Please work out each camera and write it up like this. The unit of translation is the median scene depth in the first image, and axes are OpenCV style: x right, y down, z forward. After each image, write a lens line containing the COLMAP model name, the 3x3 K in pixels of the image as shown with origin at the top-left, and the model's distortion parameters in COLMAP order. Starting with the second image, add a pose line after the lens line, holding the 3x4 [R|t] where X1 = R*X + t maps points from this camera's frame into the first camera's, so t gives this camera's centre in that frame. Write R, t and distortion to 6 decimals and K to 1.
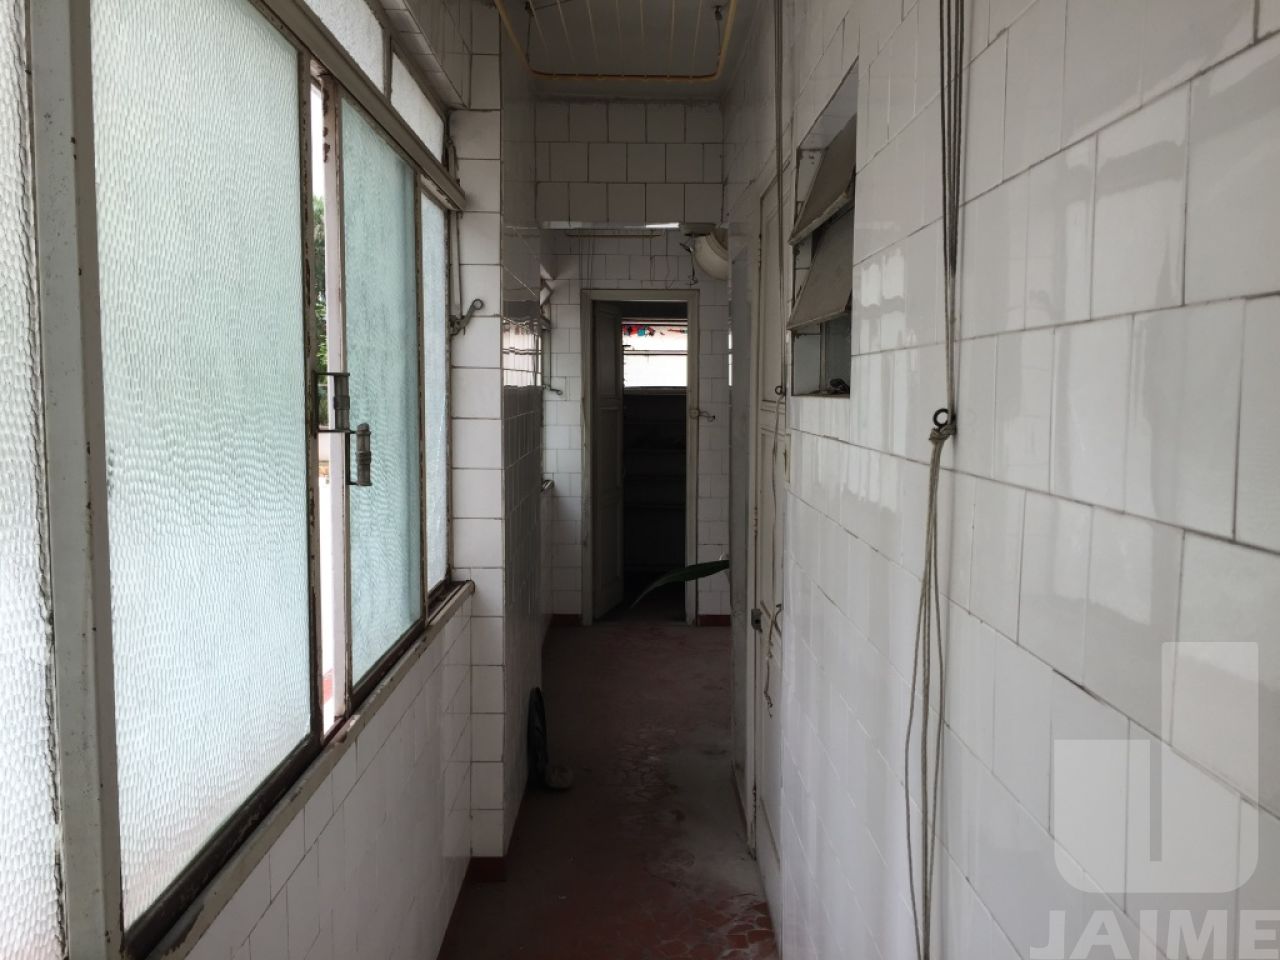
lens RADIAL K [[1123.2, 0, 640.0], [0, 1123.2, 480.0], [0, 0, 1]] dist [0.098374, -0.114517]
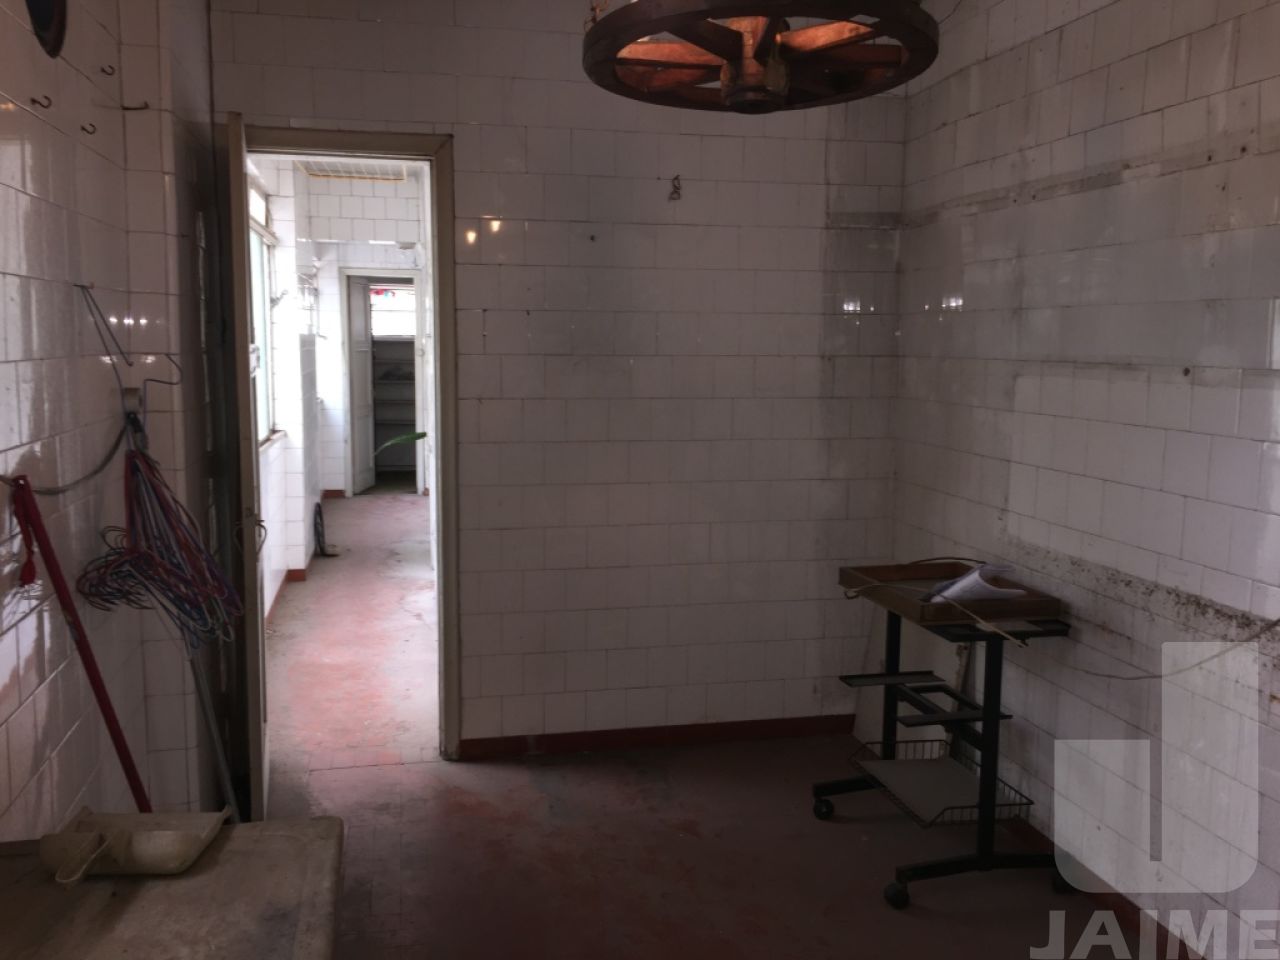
lens RADIAL K [[1123.2, 0, 640.0], [0, 1123.2, 480.0], [0, 0, 1]] dist [0.098374, -0.114517]
pose [[0.979630, -0.018768, 0.199931, 0.032489], [0.009971, 0.998941, 0.044915, 0.046576], [-0.200563, -0.042006, 0.978780, -0.550810]]
